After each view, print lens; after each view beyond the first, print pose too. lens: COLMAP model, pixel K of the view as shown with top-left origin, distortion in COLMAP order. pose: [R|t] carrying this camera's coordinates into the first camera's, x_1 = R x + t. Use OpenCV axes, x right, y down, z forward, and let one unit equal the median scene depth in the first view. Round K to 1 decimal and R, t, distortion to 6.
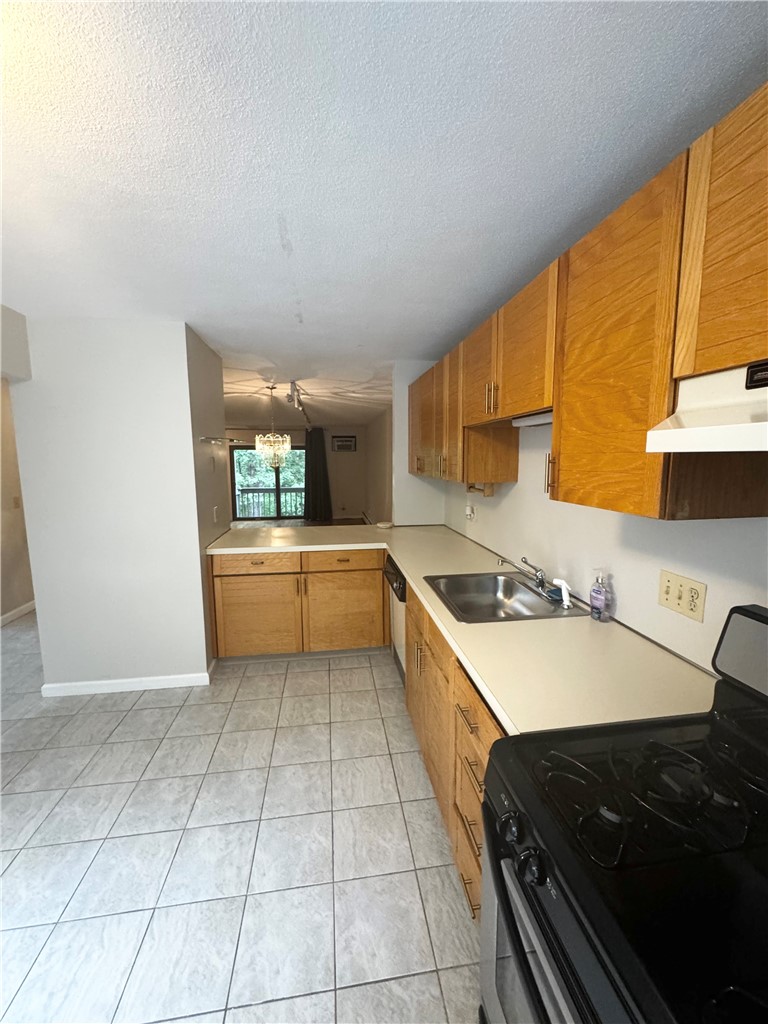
lens RADIAL K [[406.4, 0, 385.9], [0, 406.4, 509.9], [0, 0, 1]] dist [-0.005619, 0.000698]
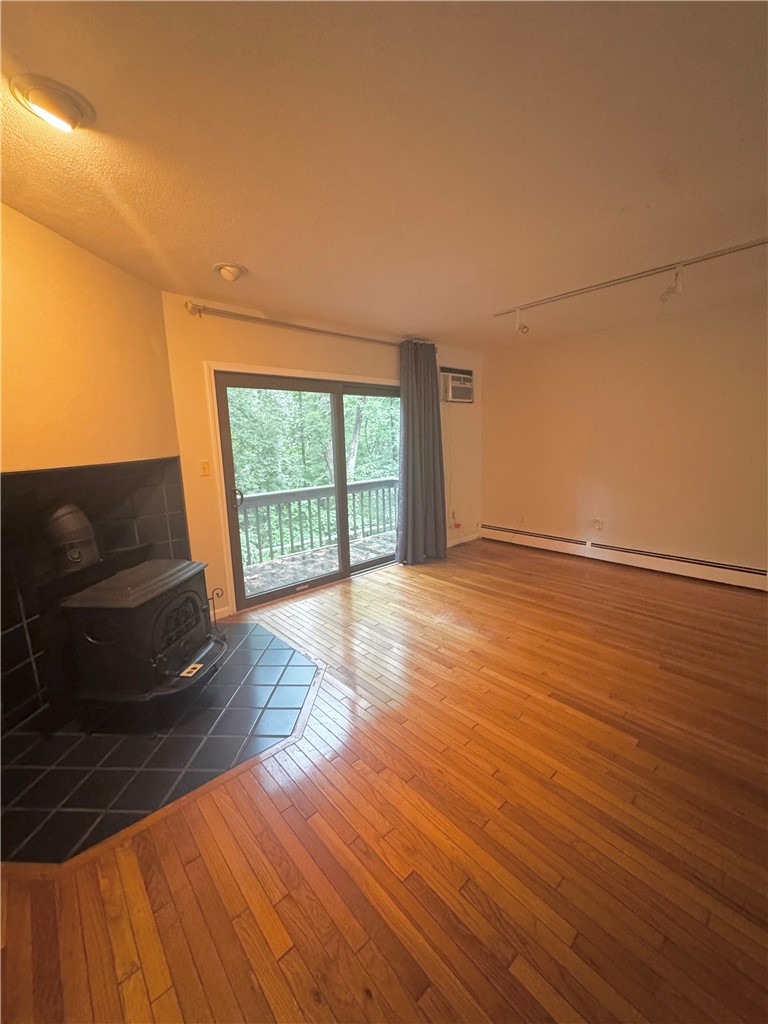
lens RADIAL K [[406.4, 0, 385.9], [0, 406.4, 509.9], [0, 0, 1]] dist [-0.005619, 0.000698]
pose [[0.834120, -0.120957, 0.538157, -2.594674], [0.099524, 0.992650, 0.068851, -0.374436], [-0.542530, -0.003871, 0.840028, 3.894370]]
